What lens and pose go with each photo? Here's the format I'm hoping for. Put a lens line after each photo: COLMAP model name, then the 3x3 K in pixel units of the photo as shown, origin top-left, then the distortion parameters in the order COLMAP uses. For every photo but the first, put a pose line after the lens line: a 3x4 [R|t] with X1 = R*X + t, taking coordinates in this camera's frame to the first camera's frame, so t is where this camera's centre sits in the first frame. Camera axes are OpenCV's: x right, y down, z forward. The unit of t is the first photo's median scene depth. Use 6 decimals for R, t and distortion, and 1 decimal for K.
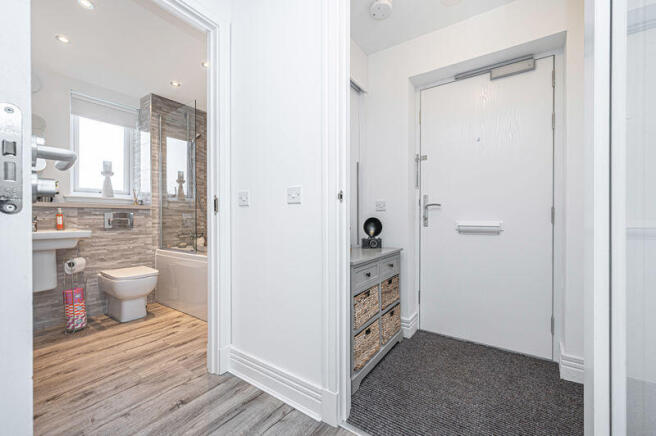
lens RADIAL K [[257.2, 0, 326.2], [0, 257.2, 218.3], [0, 0, 1]] dist [-0.008201, 0.000232]
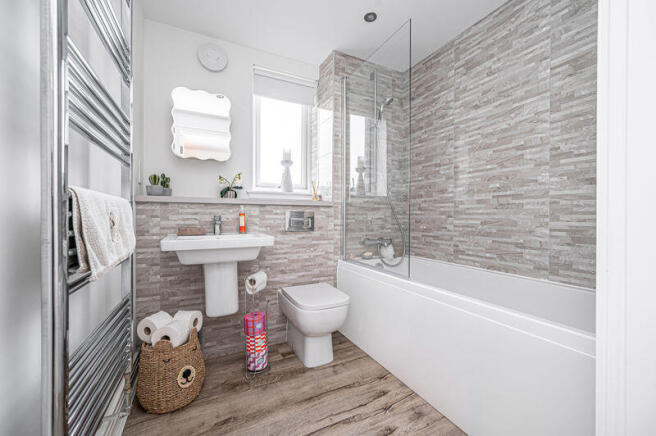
lens RADIAL K [[257.2, 0, 328.4], [0, 257.2, 217.8], [0, 0, 1]] dist [-0.008201, 0.000232]
pose [[0.875110, 0.006916, -0.483874, -0.363286], [-0.005778, 0.999976, 0.003841, -0.004817], [0.483889, -0.000565, 0.875129, 0.368721]]
